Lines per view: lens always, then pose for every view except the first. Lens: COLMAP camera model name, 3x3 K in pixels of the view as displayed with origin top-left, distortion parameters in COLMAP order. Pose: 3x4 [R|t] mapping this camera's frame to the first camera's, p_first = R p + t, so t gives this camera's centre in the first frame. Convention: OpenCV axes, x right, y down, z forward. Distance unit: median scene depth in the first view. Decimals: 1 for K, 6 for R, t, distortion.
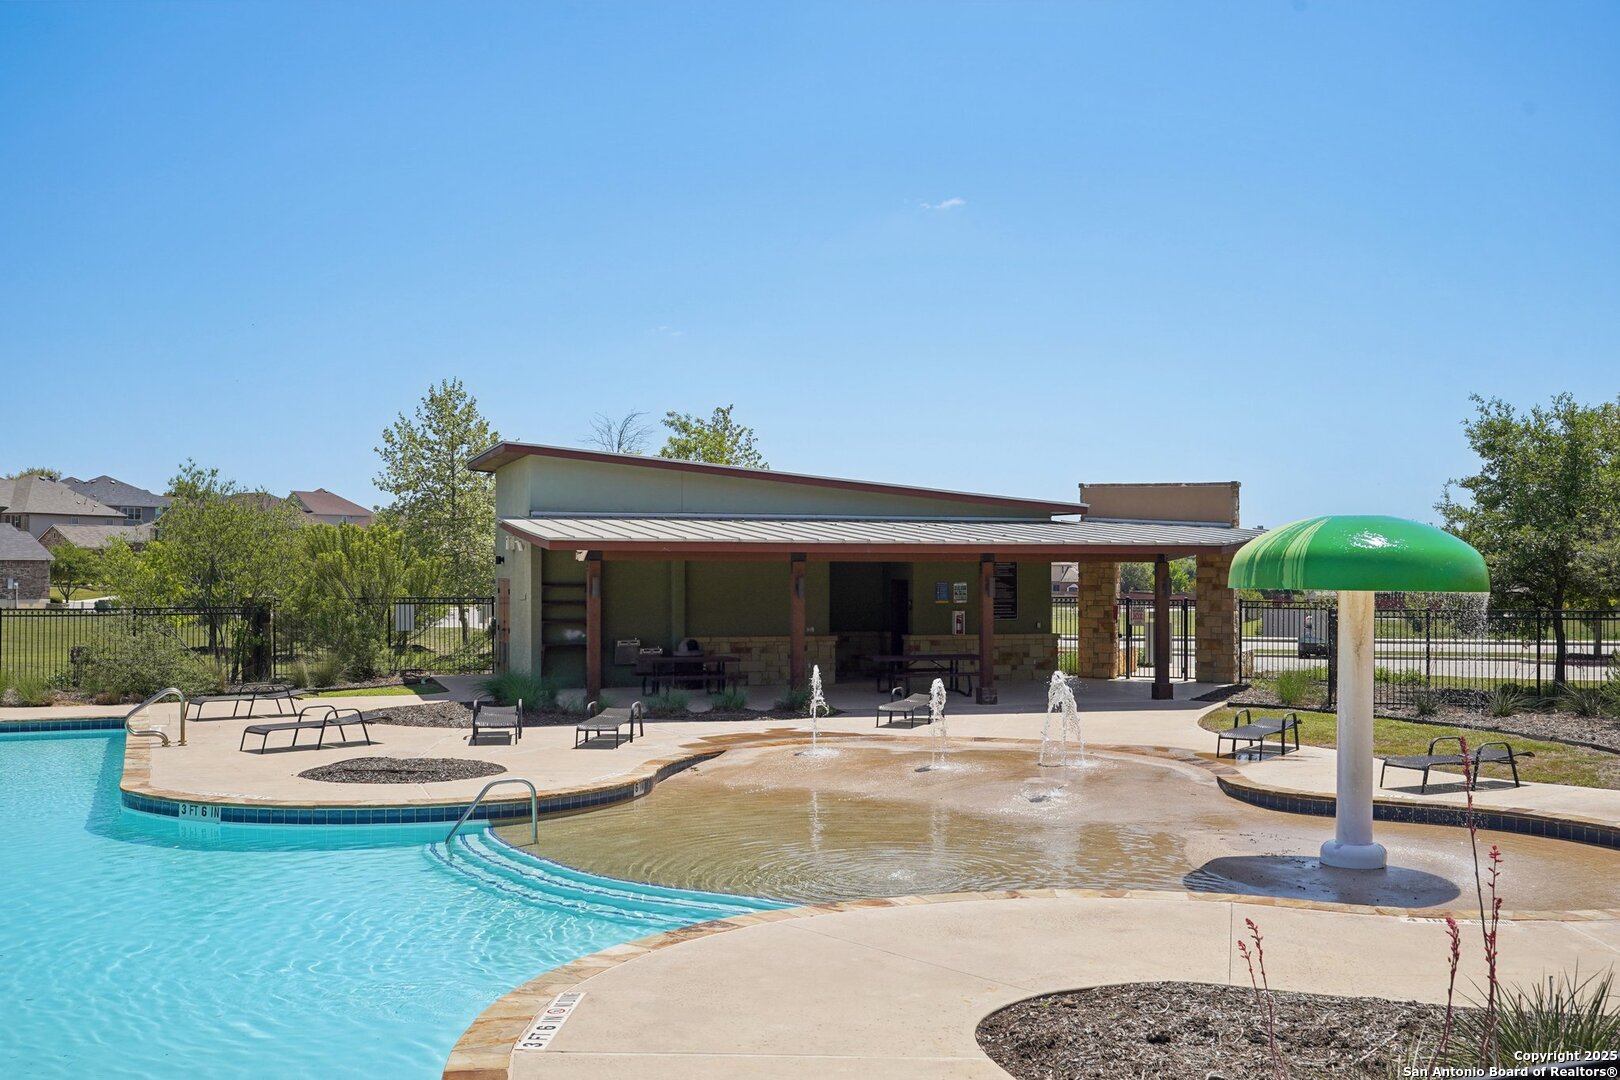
lens RADIAL K [[1626.6, 0, 805.0], [0, 1626.6, 544.9], [0, 0, 1]] dist [0.029178, 0.000000]
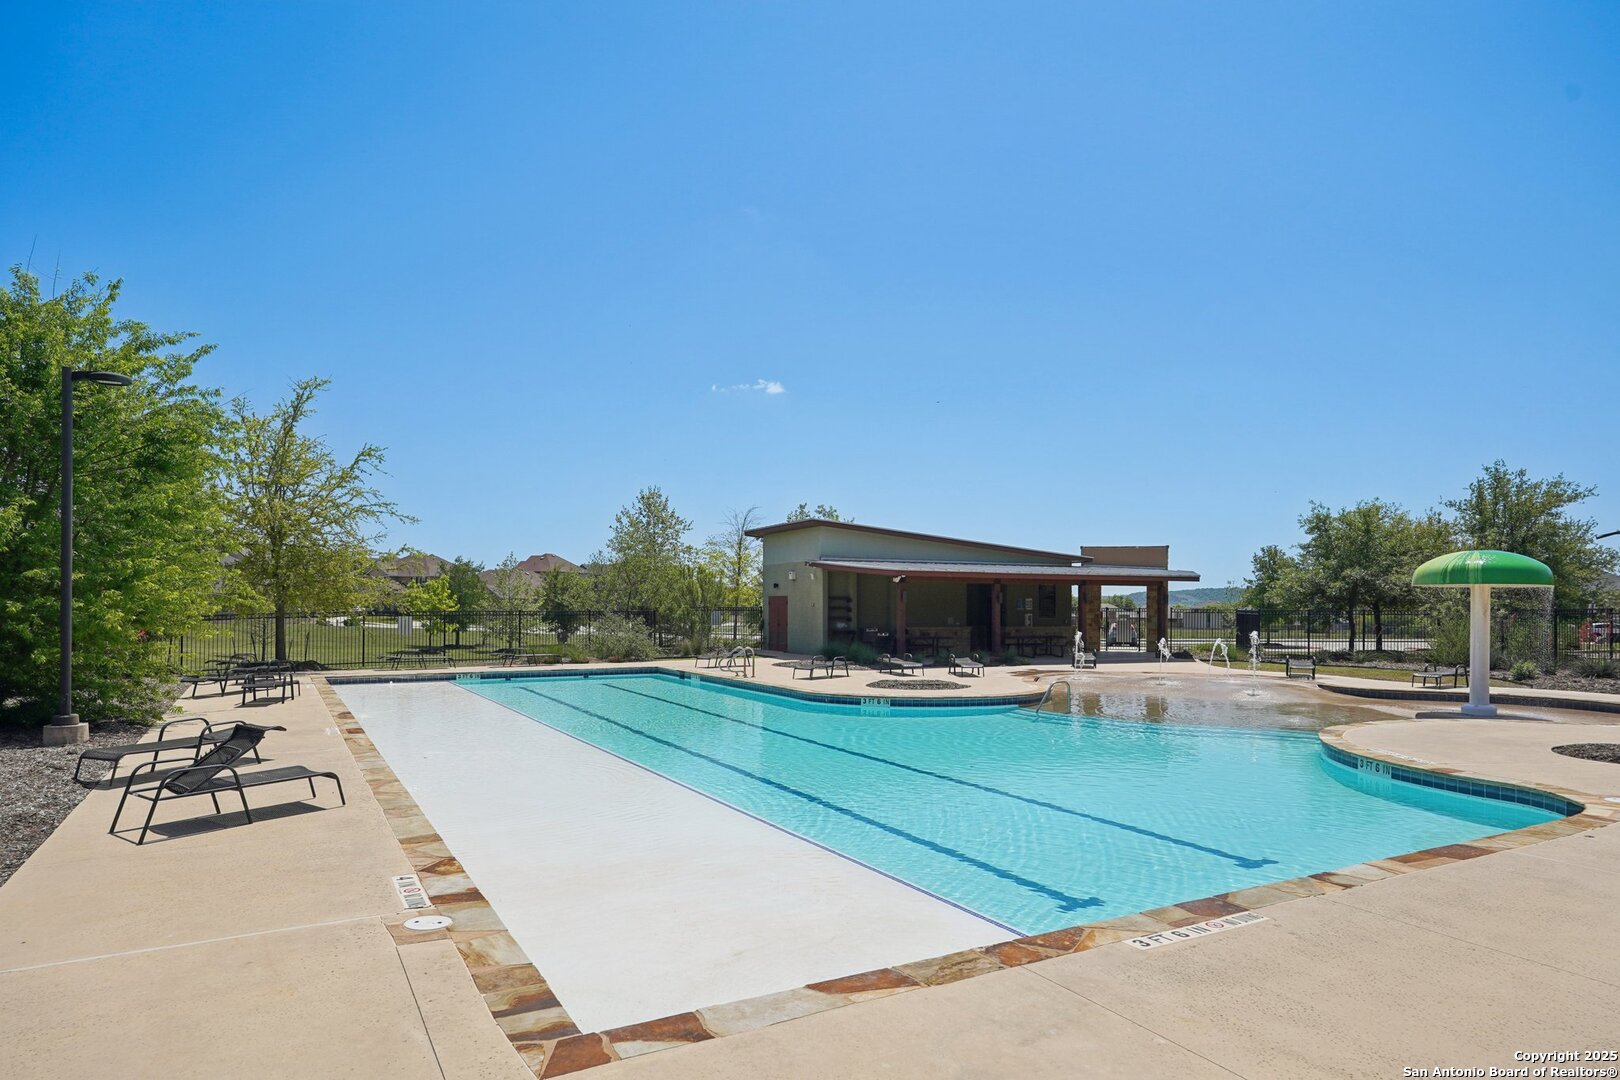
lens RADIAL K [[968.9, 0, 776.7], [0, 968.9, 593.8], [0, 0, 1]] dist [0.005868, 0.003793]
pose [[0.993085, 0.002830, 0.117365, -0.333957], [-0.002881, 0.999996, 0.000268, 0.019478], [-0.117364, -0.000604, 0.993089, -0.065451]]
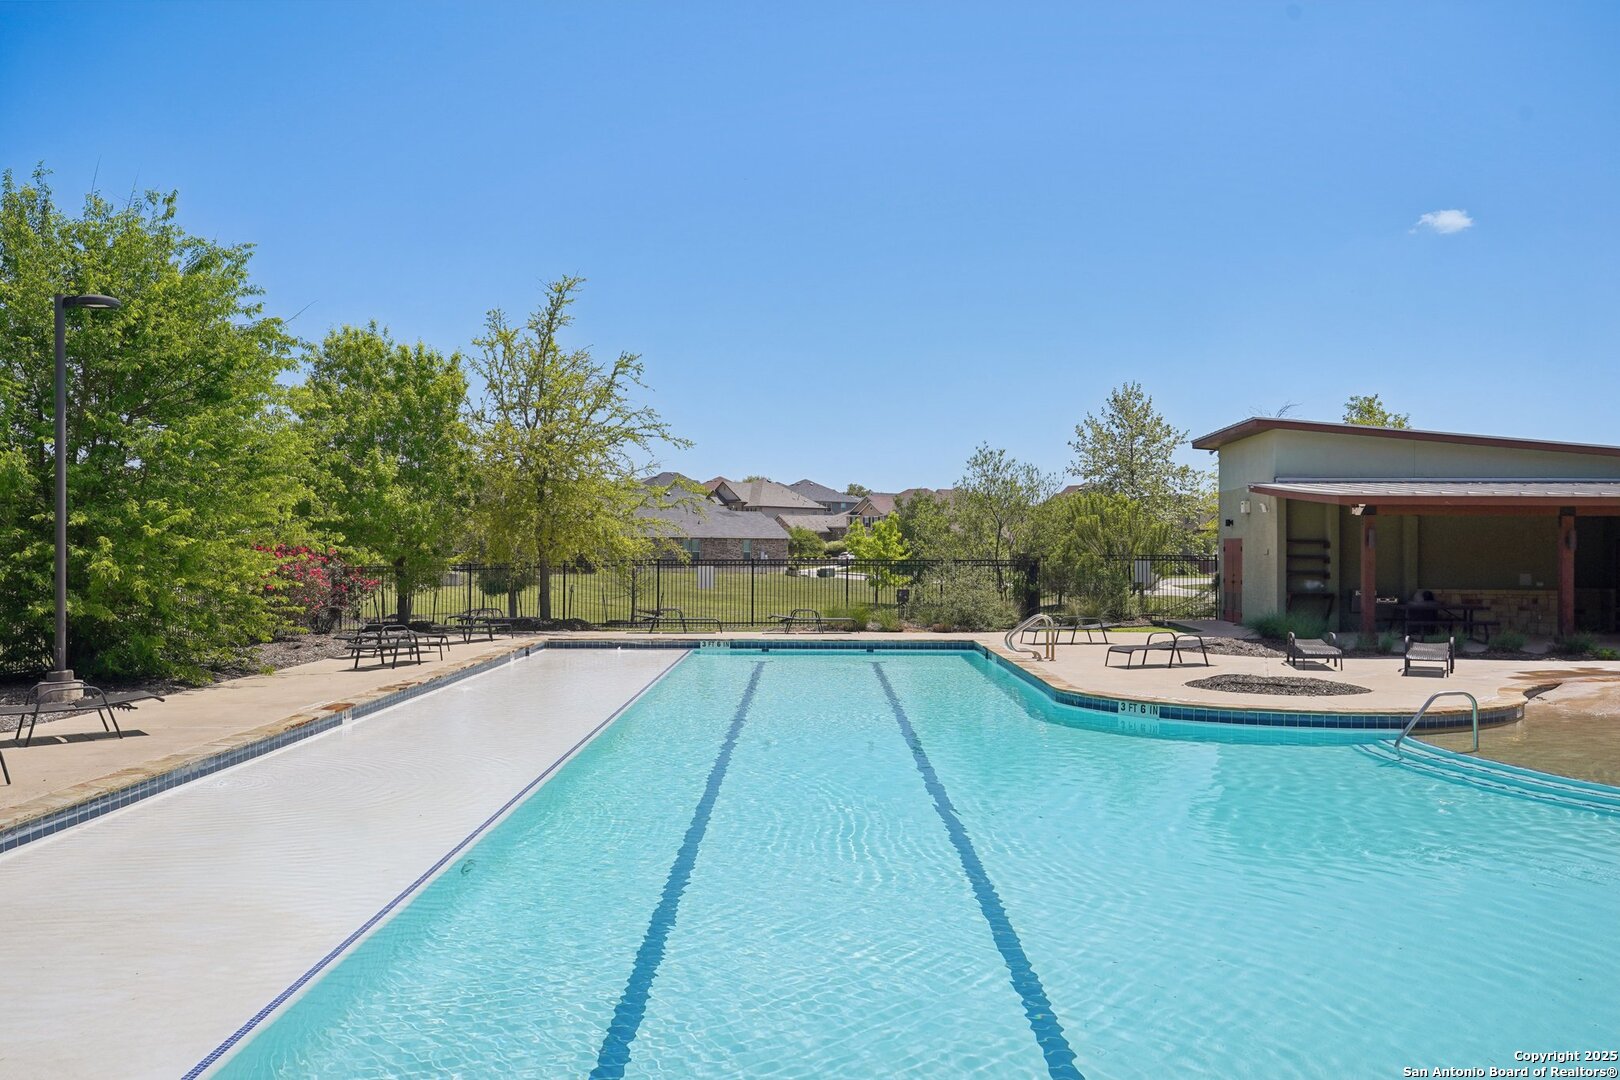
lens RADIAL K [[1295.6, 0, 802.0], [0, 1295.6, 548.4], [0, 0, 1]] dist [-0.001430, 0.000234]
pose [[0.926756, 0.001993, -0.375659, -0.130522], [0.001793, 0.999951, 0.009729, 0.019427], [0.375660, -0.009690, 0.926707, 0.017050]]
